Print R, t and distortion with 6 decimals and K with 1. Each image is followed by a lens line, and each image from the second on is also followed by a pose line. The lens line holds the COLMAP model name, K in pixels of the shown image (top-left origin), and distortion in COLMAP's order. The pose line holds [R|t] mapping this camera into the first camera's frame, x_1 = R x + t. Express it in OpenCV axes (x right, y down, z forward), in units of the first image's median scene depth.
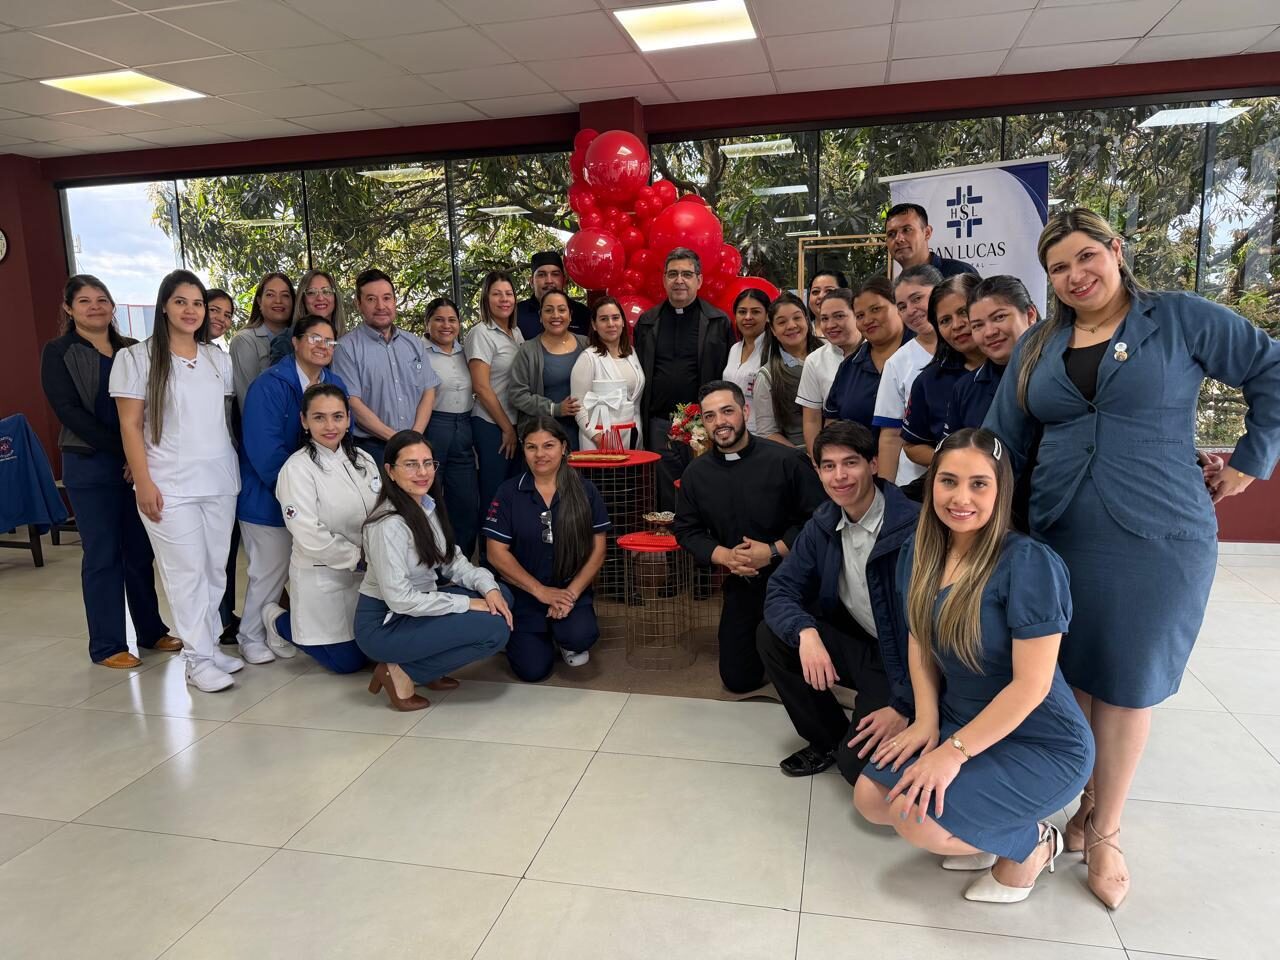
lens RADIAL K [[880.3, 0, 652.3], [0, 880.3, 475.7], [0, 0, 1]] dist [0.155099, -0.196814]
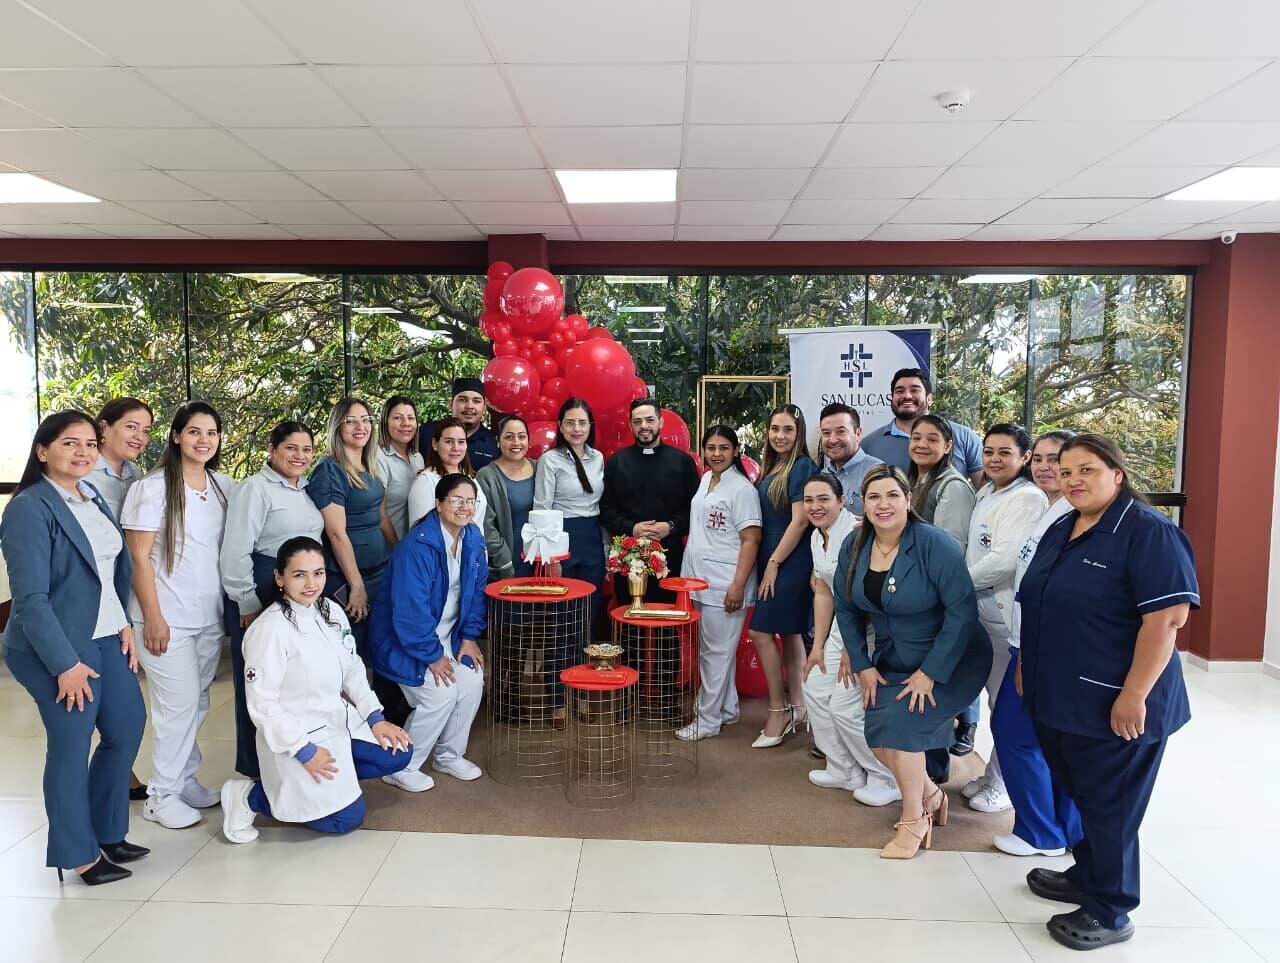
lens RADIAL K [[851.6, 0, 624.6], [0, 851.6, 481.6], [0, 0, 1]] dist [0.164595, -0.257727]
pose [[0.982113, 0.017782, 0.187449, -0.120501], [-0.003362, 0.997028, -0.076967, -0.055728], [-0.188260, 0.074960, 0.979254, 0.007741]]
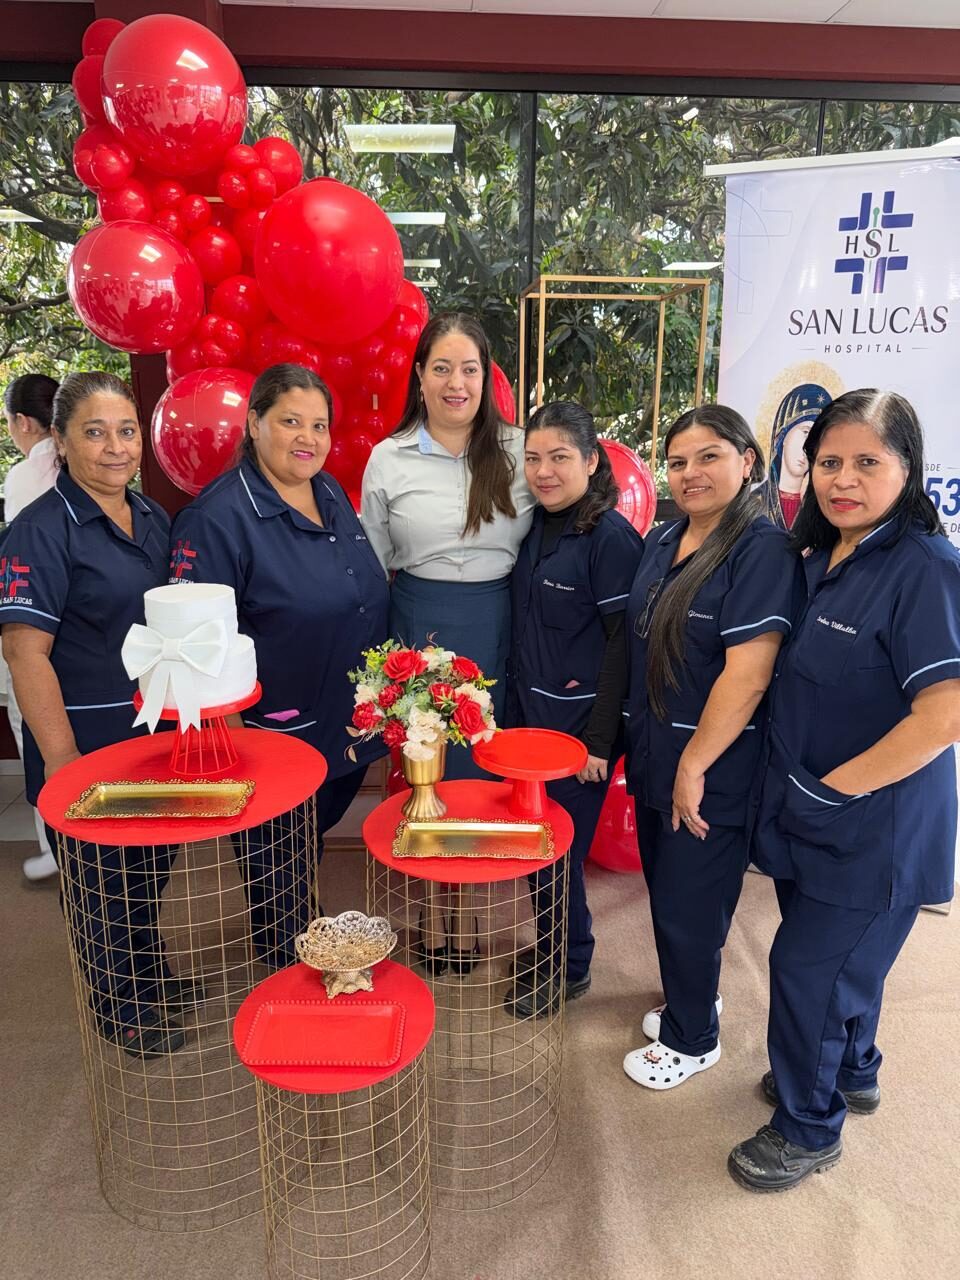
lens RADIAL K [[857.0, 0, 480.0], [0, 857.0, 640.0], [0, 0, 1]] dist [0.014652, -0.002461]
pose [[0.959675, -0.048670, 0.276868, -0.025394], [0.014273, 0.992064, 0.124918, -0.110857], [-0.280751, -0.115929, 0.952754, 0.482505]]
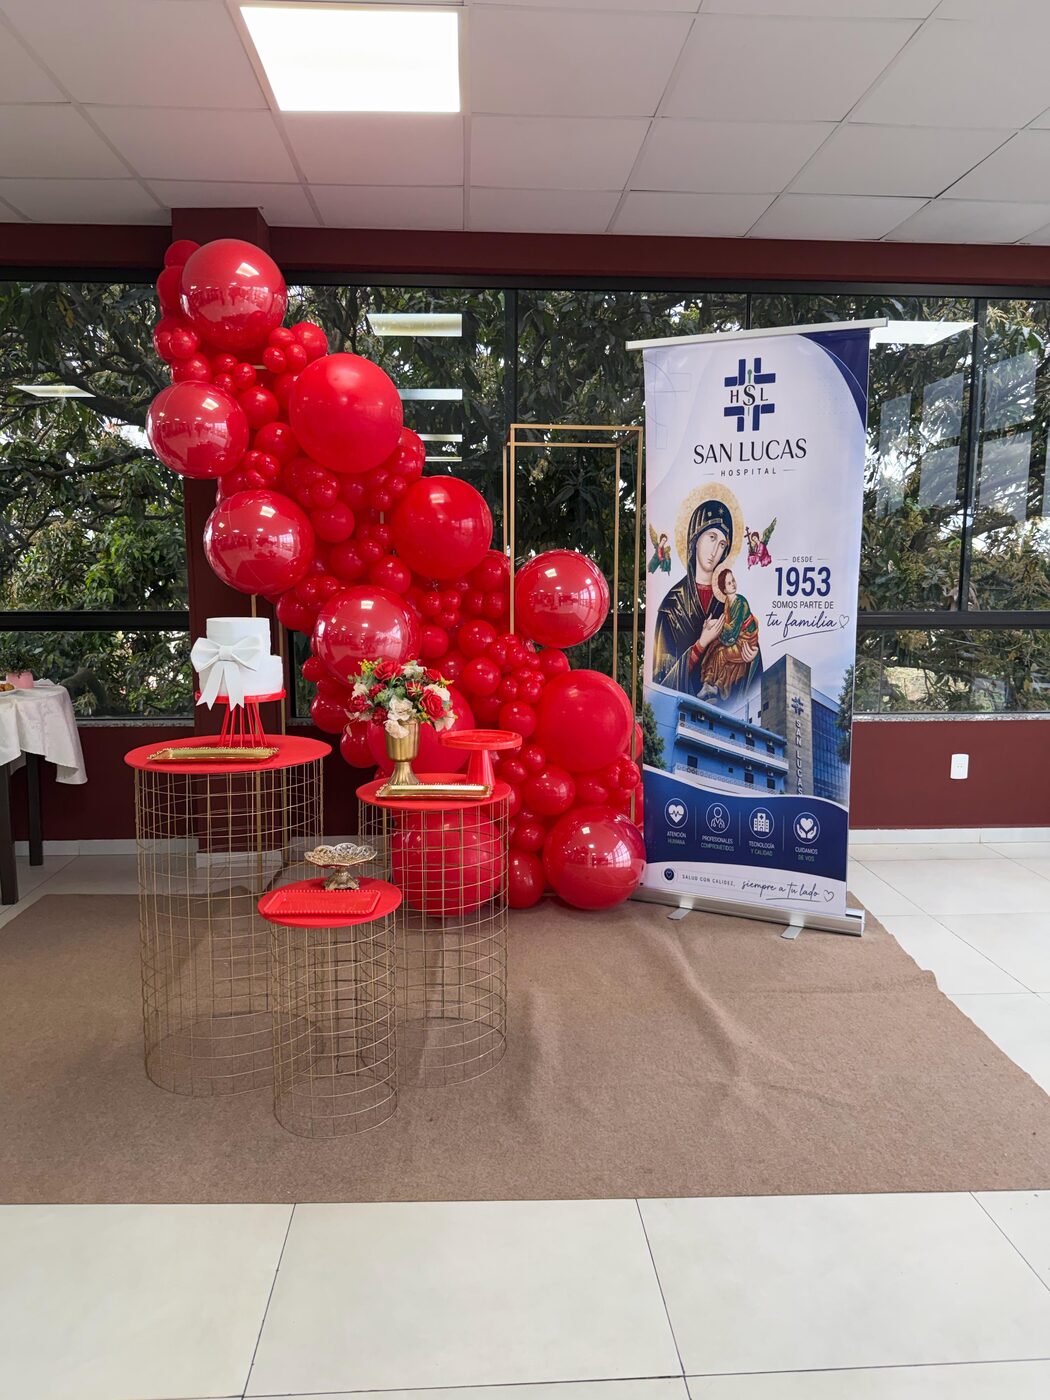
lens RADIAL K [[931.4, 0, 516.2], [0, 931.4, 709.4], [0, 0, 1]] dist [0.164595, -0.257727]
pose [[0.961420, -0.010252, 0.274892, -0.036416], [0.016143, 0.999686, -0.019174, -0.027499], [-0.274609, 0.022872, 0.961284, 0.289012]]
